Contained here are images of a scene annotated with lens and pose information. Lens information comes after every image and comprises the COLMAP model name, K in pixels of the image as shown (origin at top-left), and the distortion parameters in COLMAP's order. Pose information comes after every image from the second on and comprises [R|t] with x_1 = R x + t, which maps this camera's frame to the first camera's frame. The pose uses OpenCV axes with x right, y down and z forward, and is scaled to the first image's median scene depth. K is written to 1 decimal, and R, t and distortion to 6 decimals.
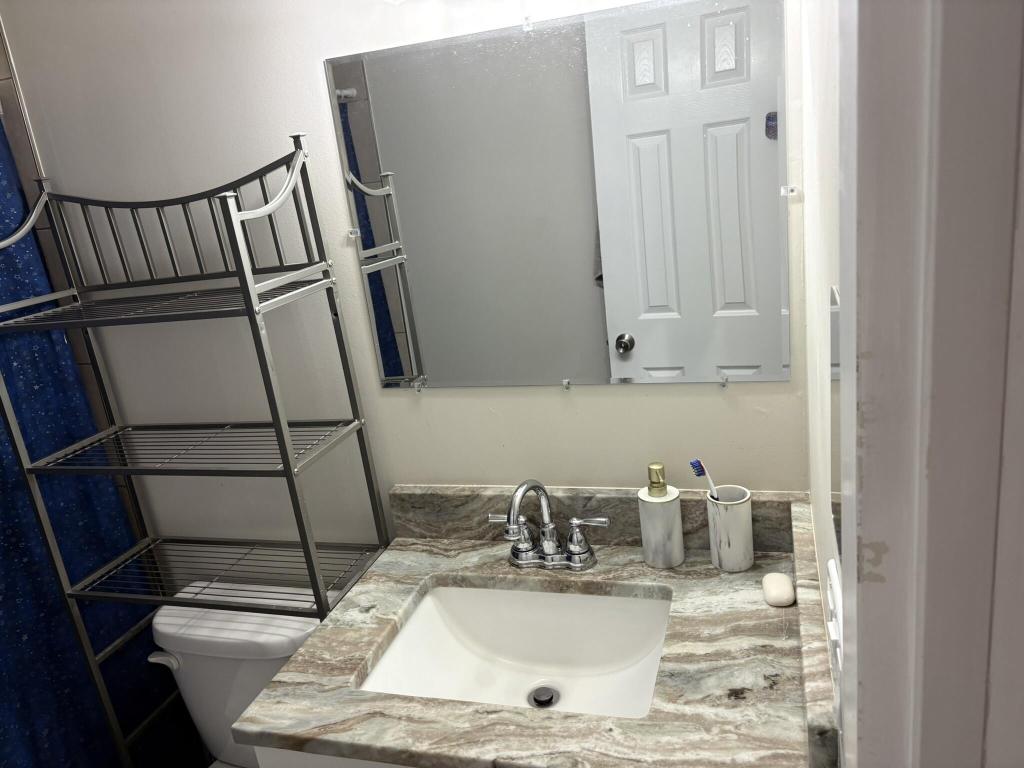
lens RADIAL K [[775.8, 0, 512.0], [0, 775.8, 384.0], [0, 0, 1]] dist [0.054778, -0.071491]
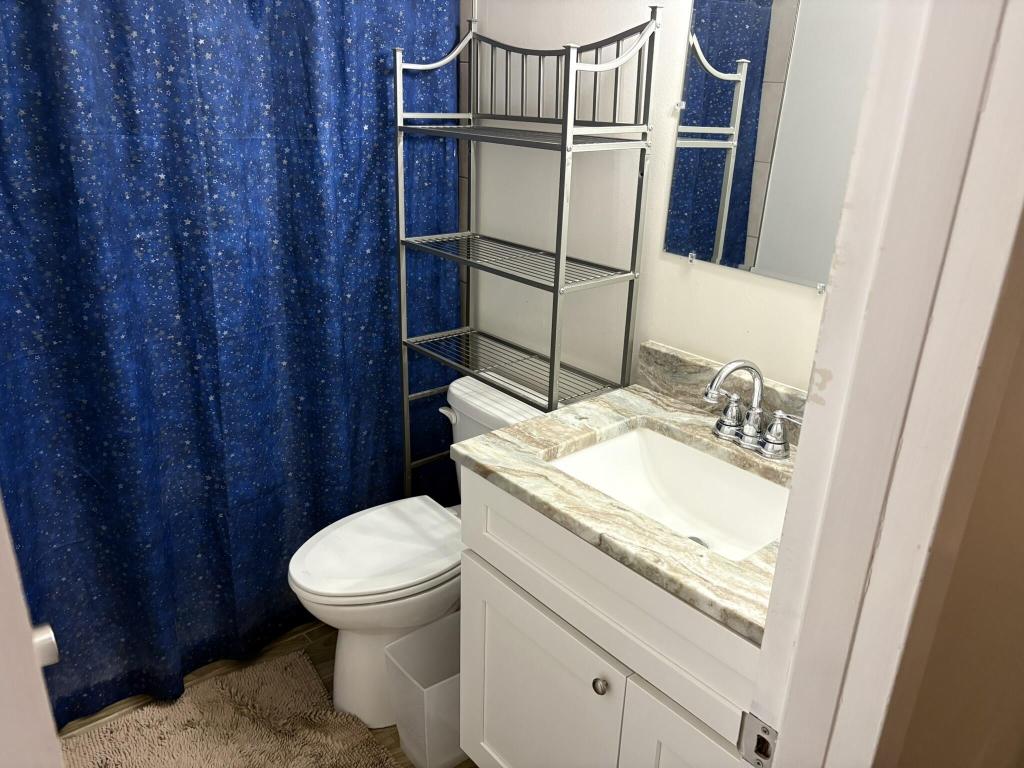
lens RADIAL K [[775.8, 0, 512.0], [0, 775.8, 384.0], [0, 0, 1]] dist [0.054778, -0.071491]
pose [[0.837360, 0.337680, -0.429883, 0.209117], [-0.289016, 0.940973, 0.176182, 0.053380], [0.464001, -0.023285, 0.885528, -0.107072]]
